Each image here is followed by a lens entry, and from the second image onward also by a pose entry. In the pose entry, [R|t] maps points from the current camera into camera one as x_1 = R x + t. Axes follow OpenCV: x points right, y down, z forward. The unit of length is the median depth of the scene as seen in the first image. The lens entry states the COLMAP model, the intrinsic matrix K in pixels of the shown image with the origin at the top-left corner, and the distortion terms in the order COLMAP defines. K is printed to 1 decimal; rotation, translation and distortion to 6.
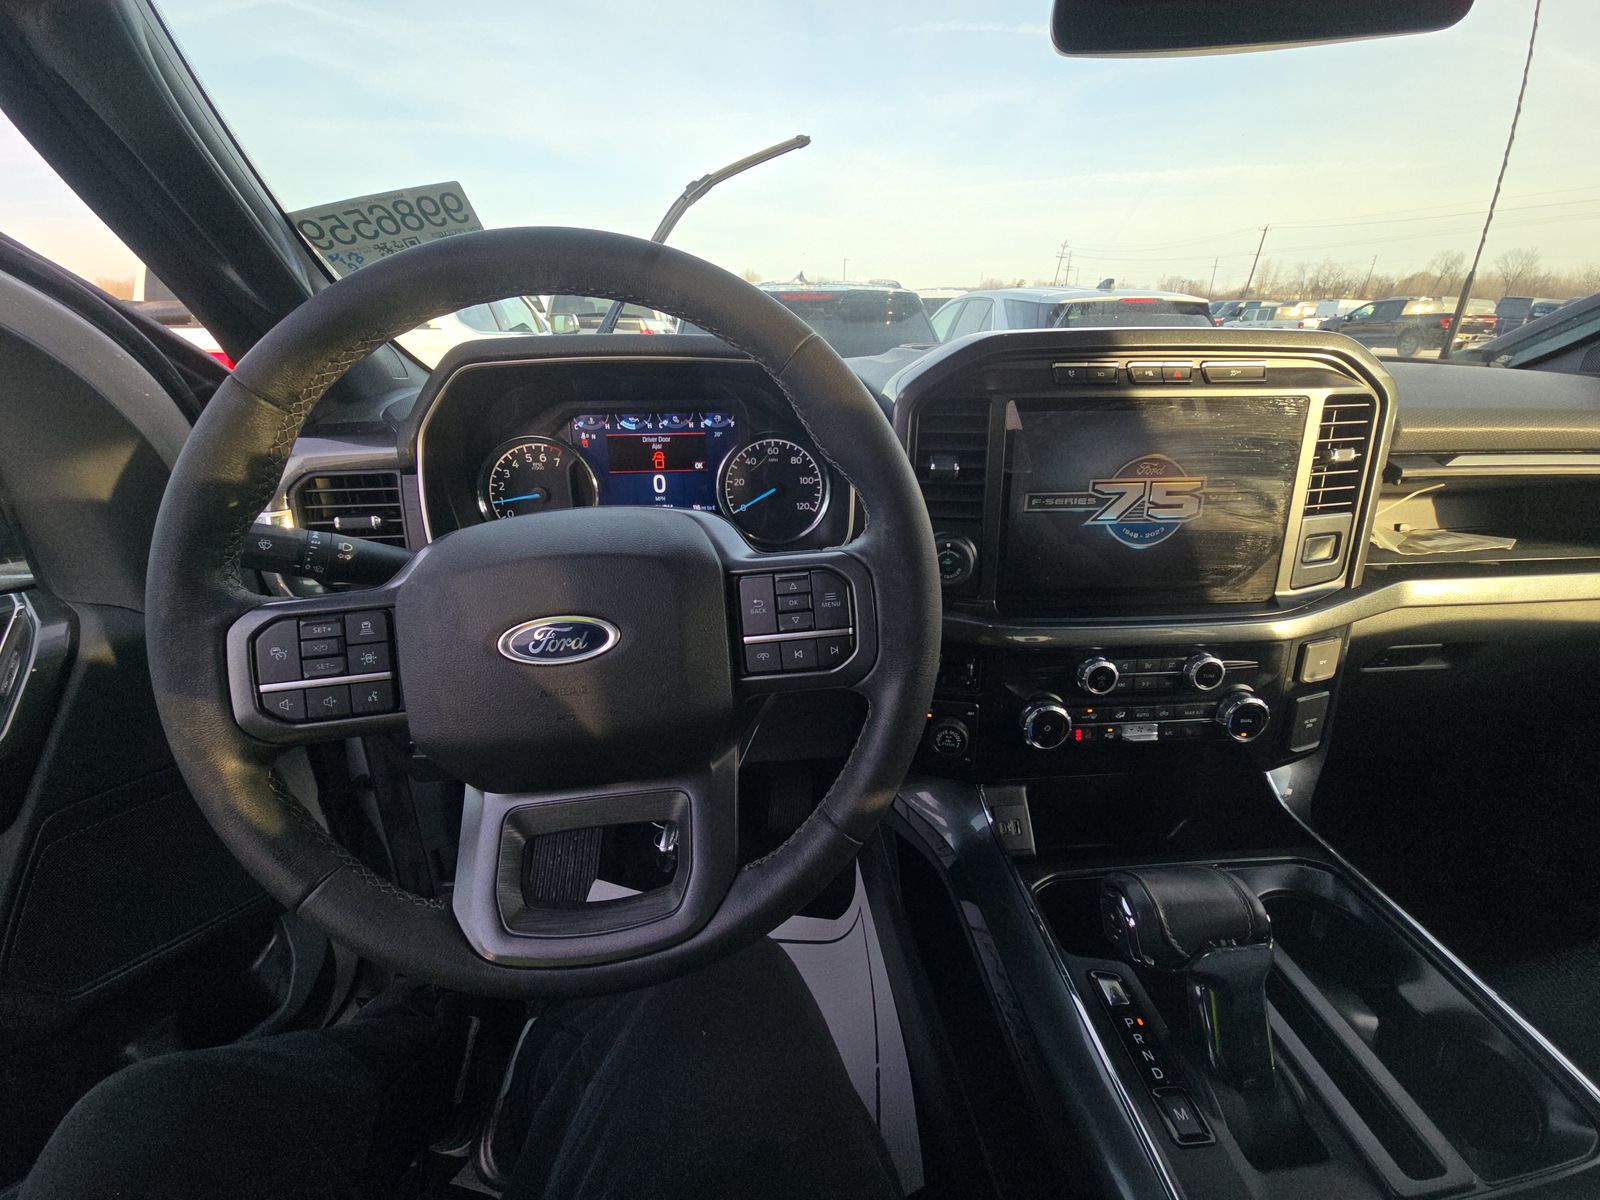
lens RADIAL K [[641.3, 0, 800.0], [0, 641.3, 600.0], [0, 0, 1]] dist [-0.000616, 0.000132]
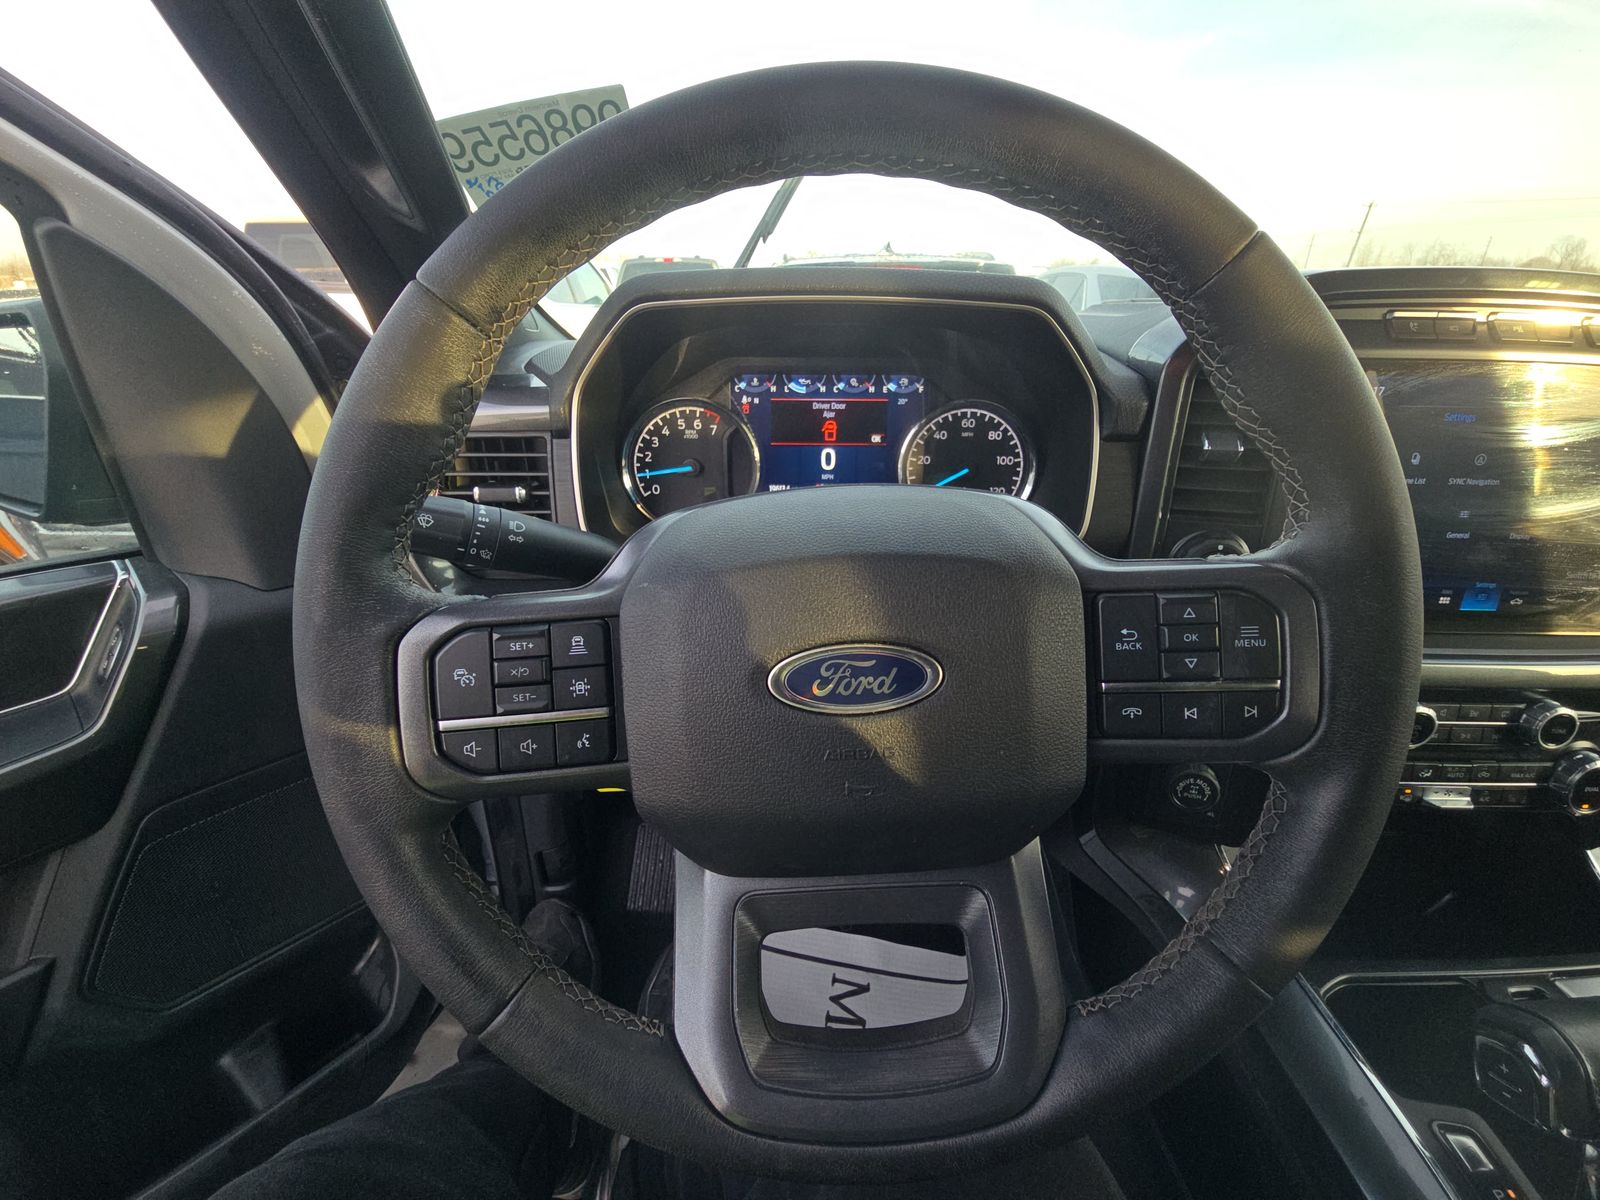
lens RADIAL K [[642.4, 0, 800.0], [0, 642.4, 600.0], [0, 0, 1]] dist [-0.001072, 0.000026]
pose [[0.996269, 0.044594, -0.073890, -0.210098], [-0.042631, 0.998700, 0.027931, -0.020602], [0.075039, -0.024677, 0.996875, 0.170175]]
